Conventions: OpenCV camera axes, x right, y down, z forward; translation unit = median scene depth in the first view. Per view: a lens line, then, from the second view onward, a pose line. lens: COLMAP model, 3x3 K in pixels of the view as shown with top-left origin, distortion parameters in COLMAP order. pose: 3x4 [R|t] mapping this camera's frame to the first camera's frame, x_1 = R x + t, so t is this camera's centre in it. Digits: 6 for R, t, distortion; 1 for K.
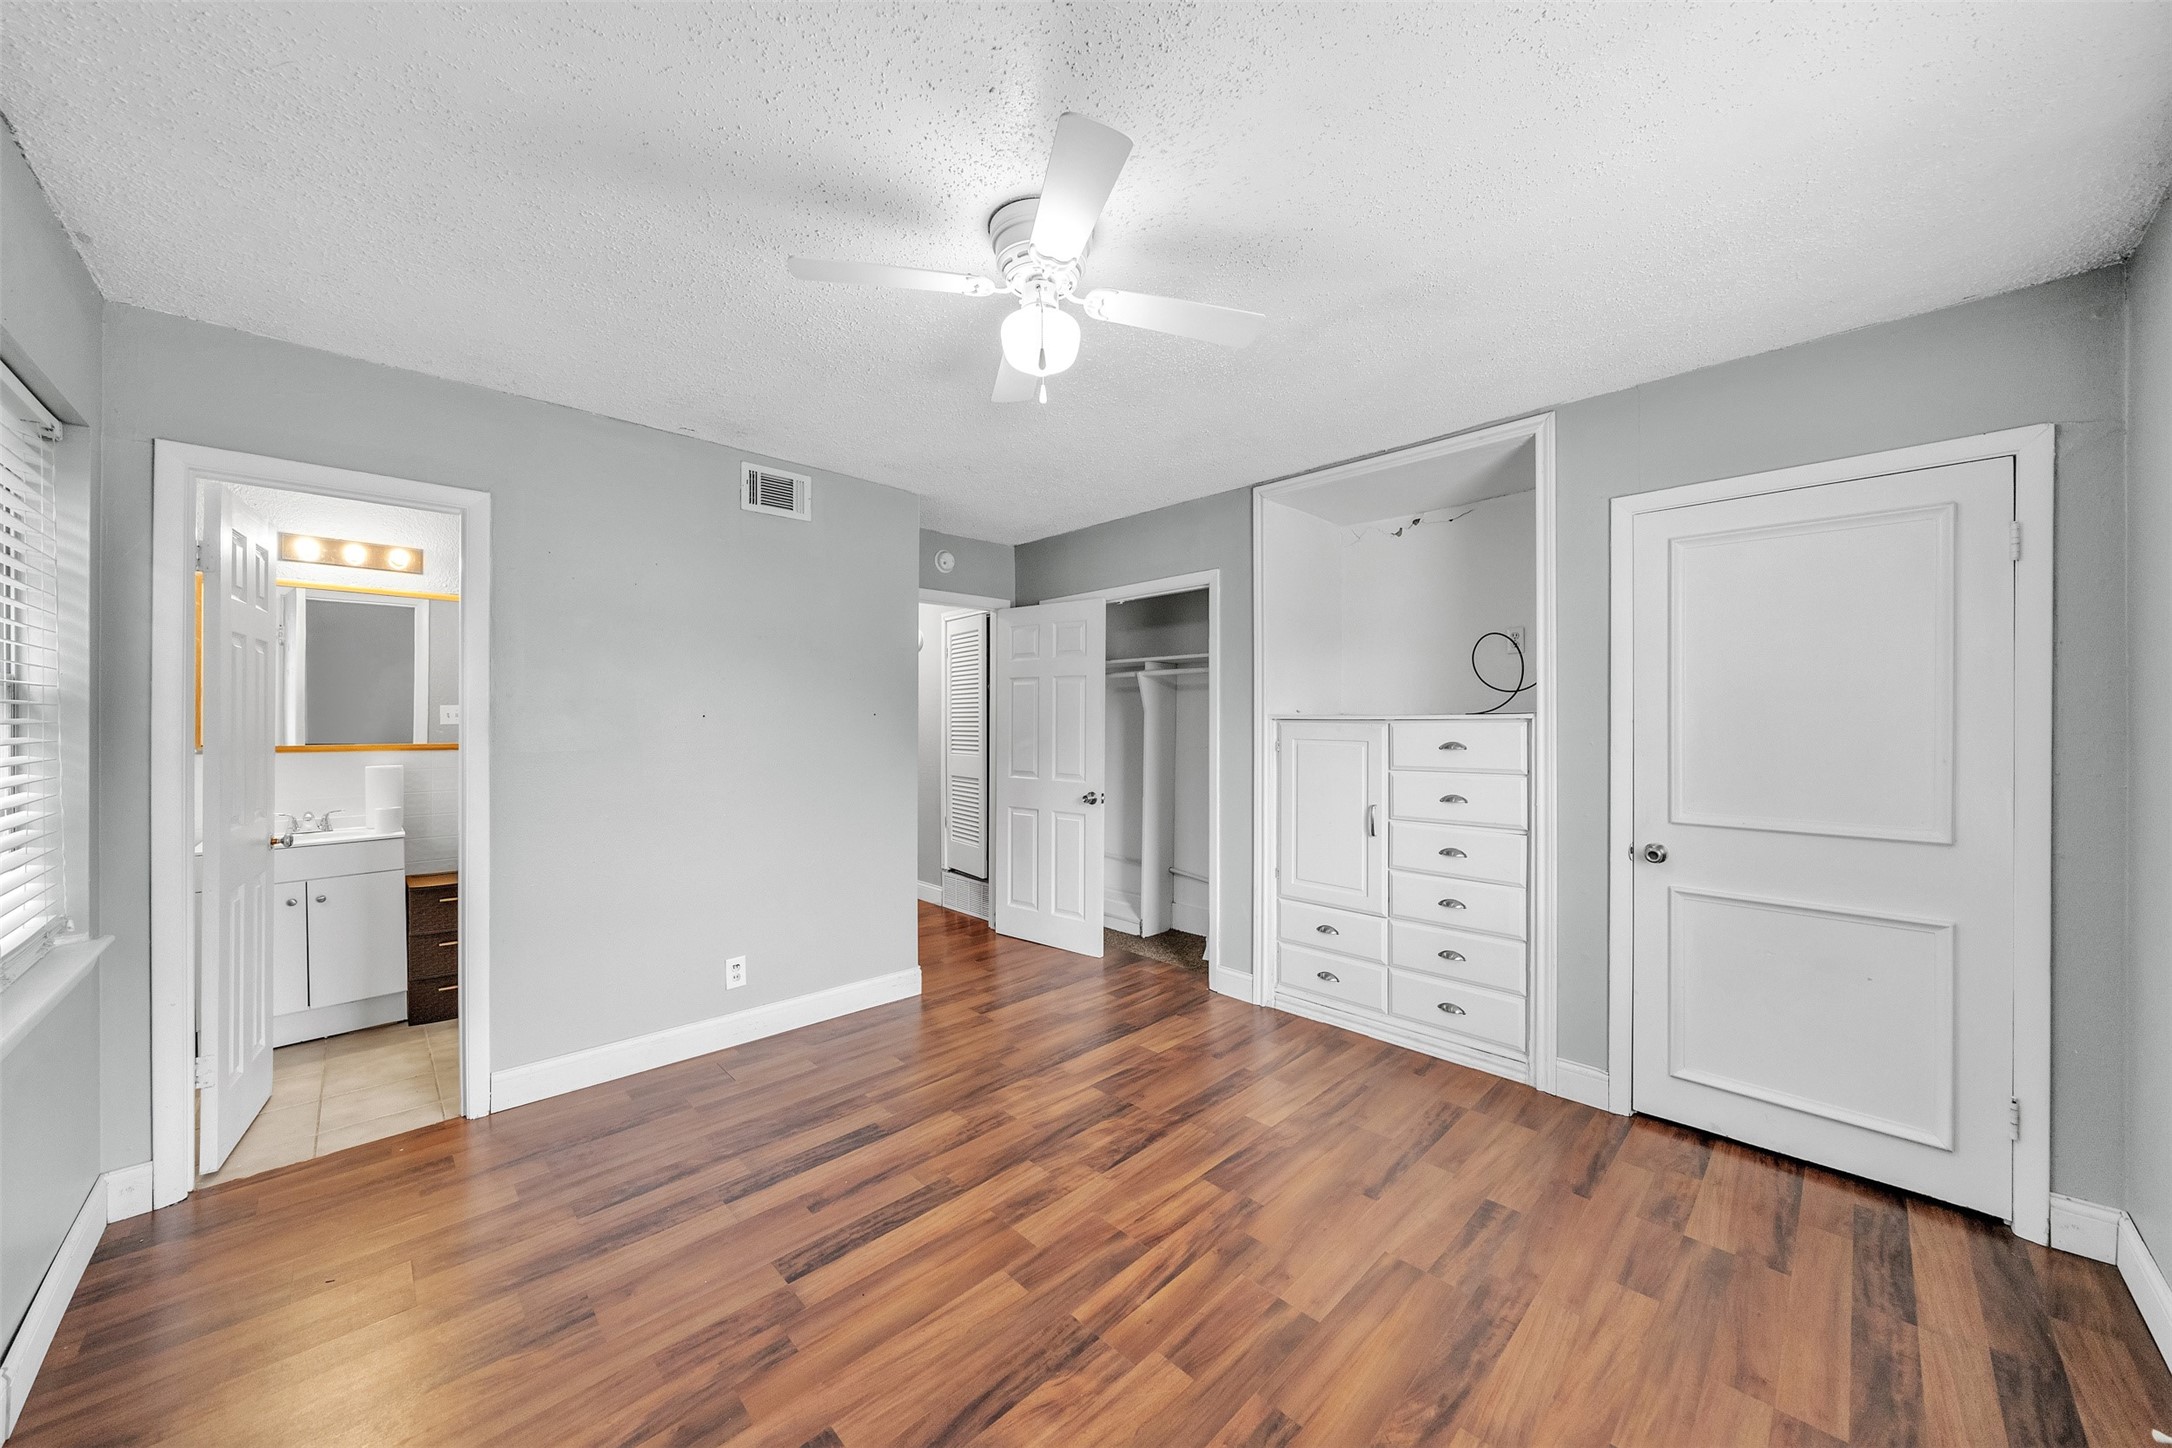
lens RADIAL K [[756.2, 0, 1073.8], [0, 756.2, 720.2], [0, 0, 1]] dist [0.000153, -0.000081]
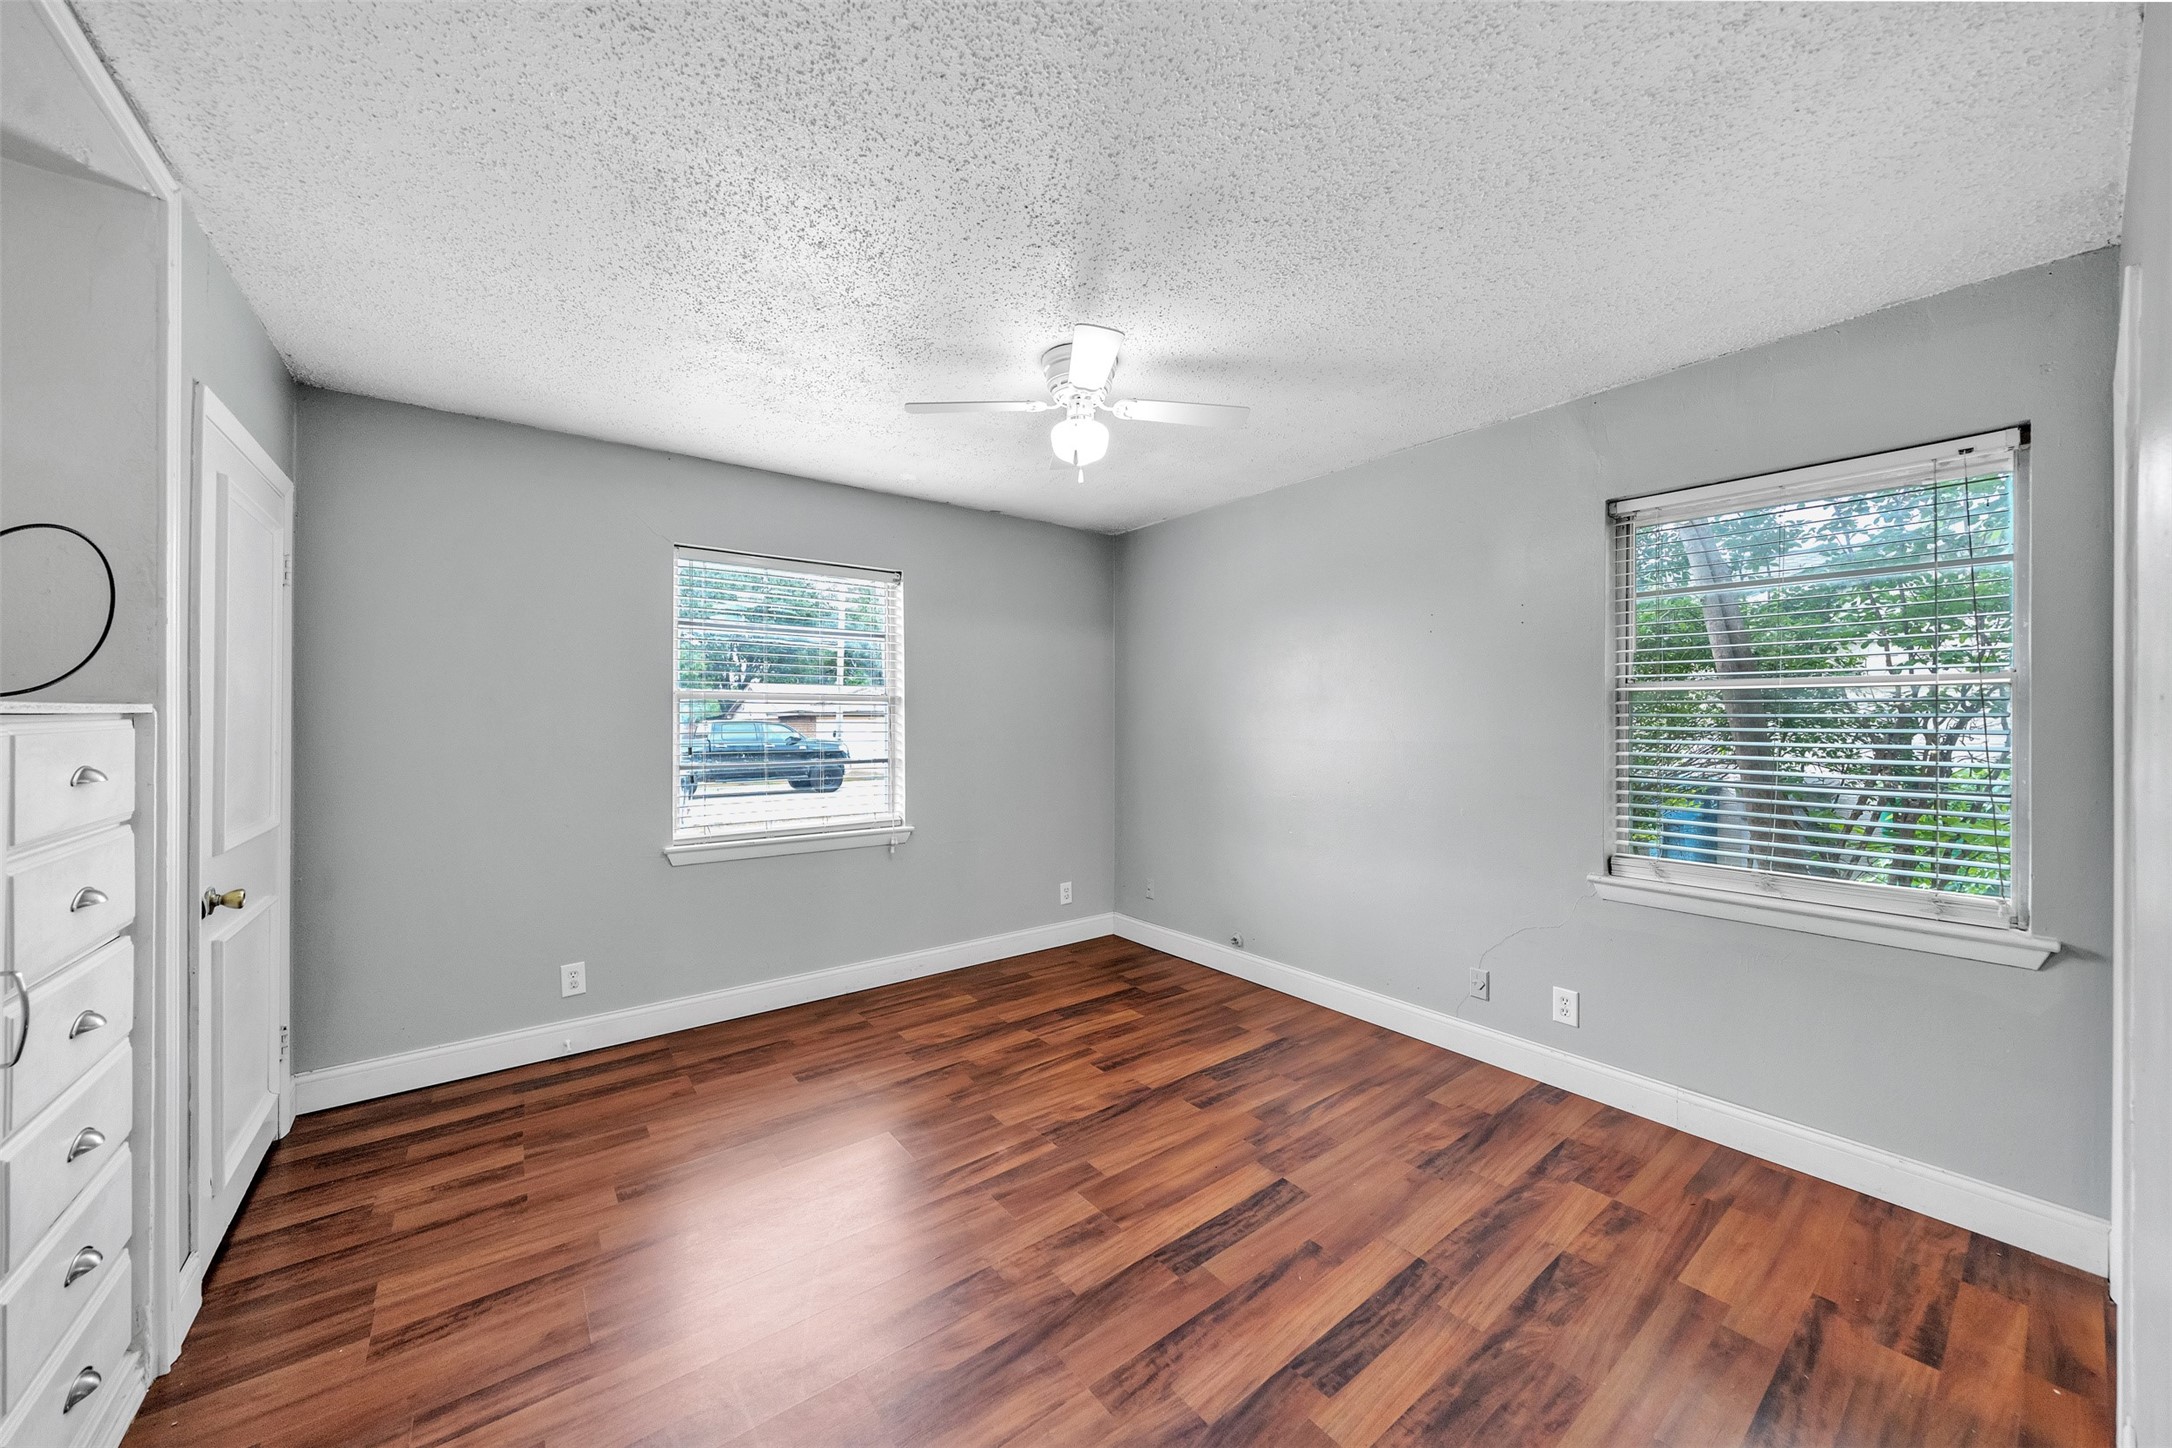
lens RADIAL K [[756.2, 0, 1081.4], [0, 756.2, 718.2], [0, 0, 1]] dist [0.000153, -0.000081]
pose [[-0.993709, -0.000463, 0.111993, -0.171569], [-0.000299, 0.999999, 0.001478, 0.001739], [-0.111994, 0.001435, -0.993708, 2.016955]]
